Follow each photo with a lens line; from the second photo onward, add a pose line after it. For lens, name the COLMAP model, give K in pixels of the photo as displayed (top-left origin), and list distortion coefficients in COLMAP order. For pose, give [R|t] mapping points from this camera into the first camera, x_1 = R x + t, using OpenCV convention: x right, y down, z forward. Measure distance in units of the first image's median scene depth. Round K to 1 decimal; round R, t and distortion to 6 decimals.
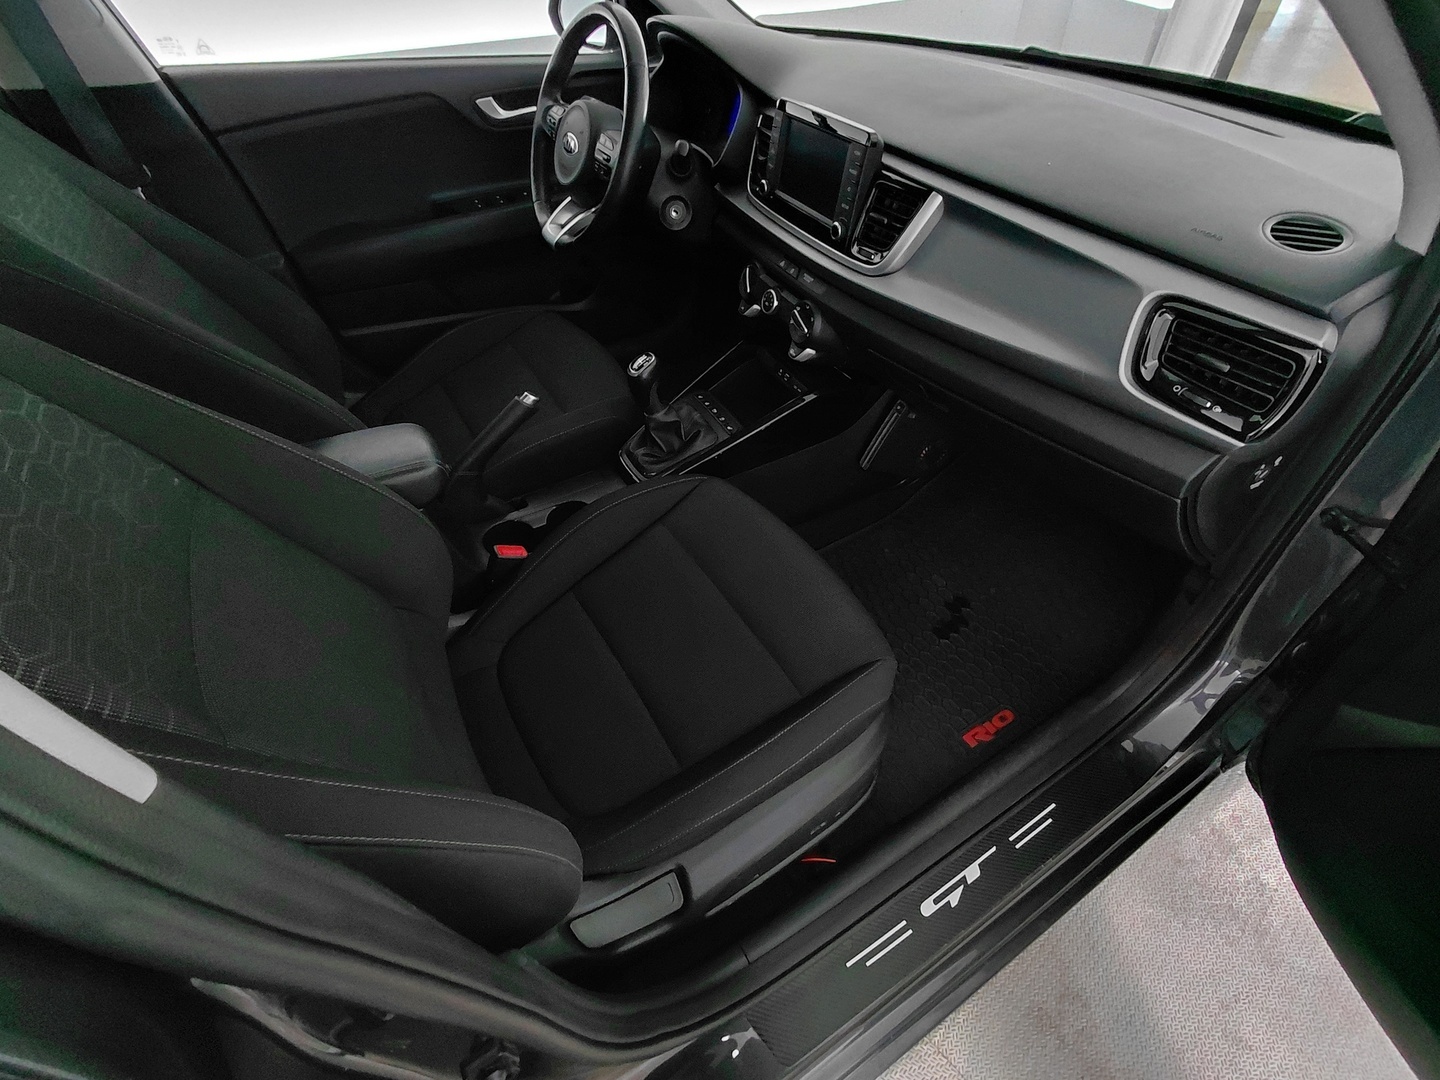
lens RADIAL K [[671.6, 0, 722.0], [0, 671.6, 543.2], [0, 0, 1]] dist [-0.002955, -0.000283]
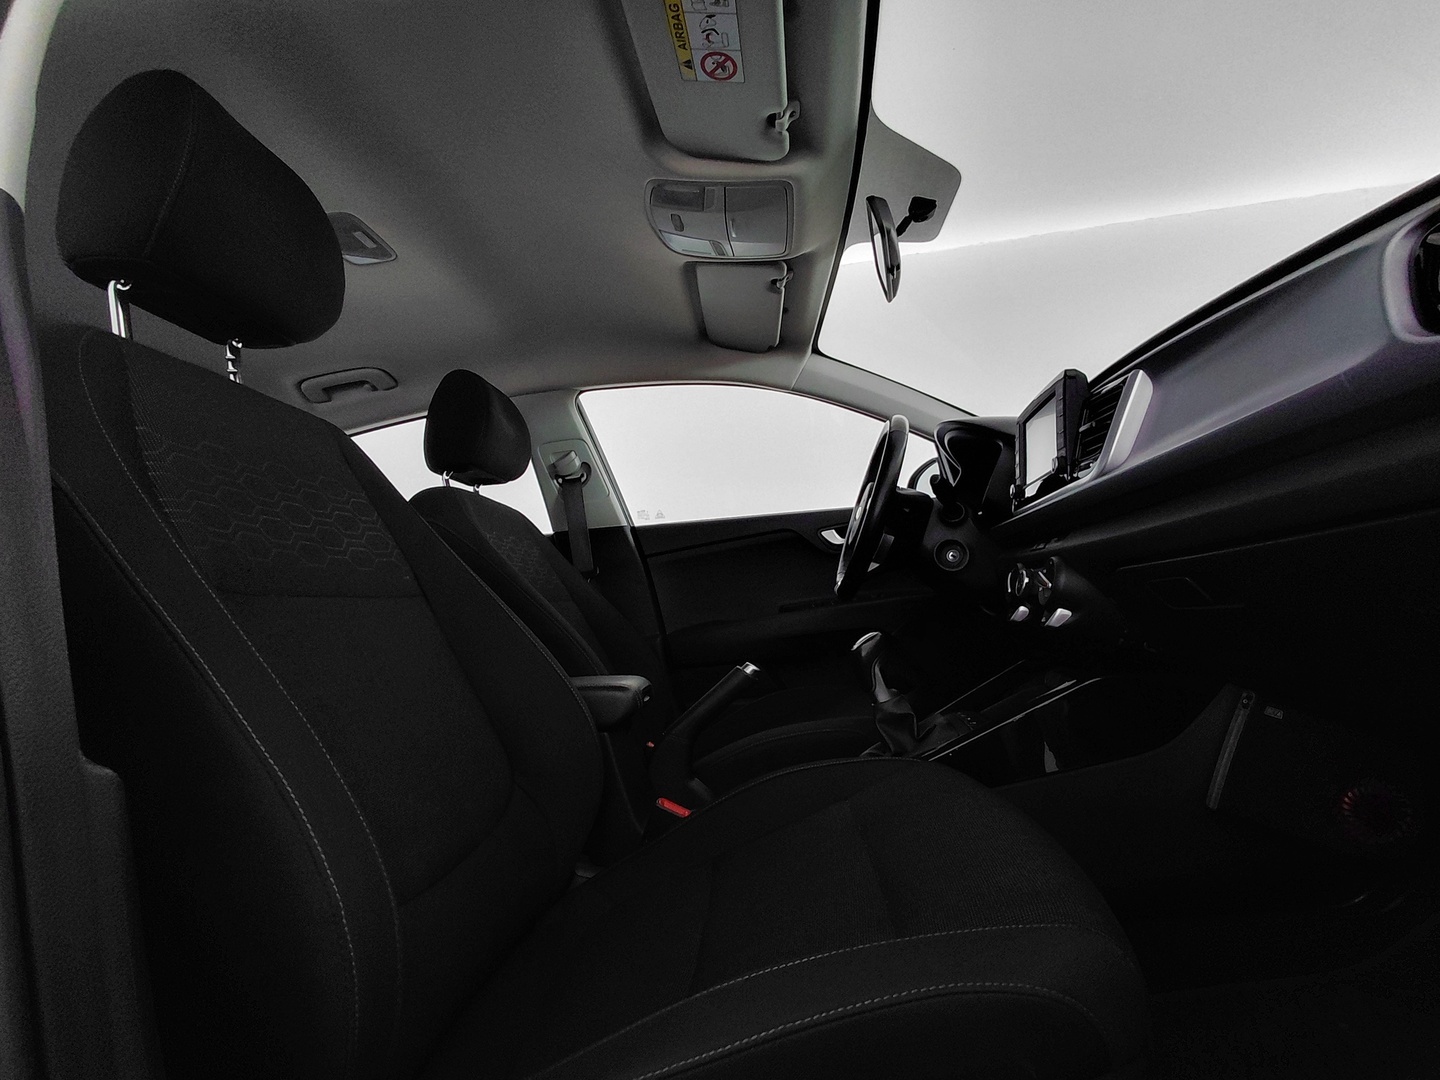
lens RADIAL K [[662.3, 0, 723.5], [0, 662.3, 538.0], [0, 0, 1]] dist [-0.000027, -0.000020]
pose [[0.806664, -0.148639, -0.572014, 0.250039], [-0.325759, 0.695738, -0.640180, 0.267150], [0.493127, 0.702748, 0.512807, 0.313396]]
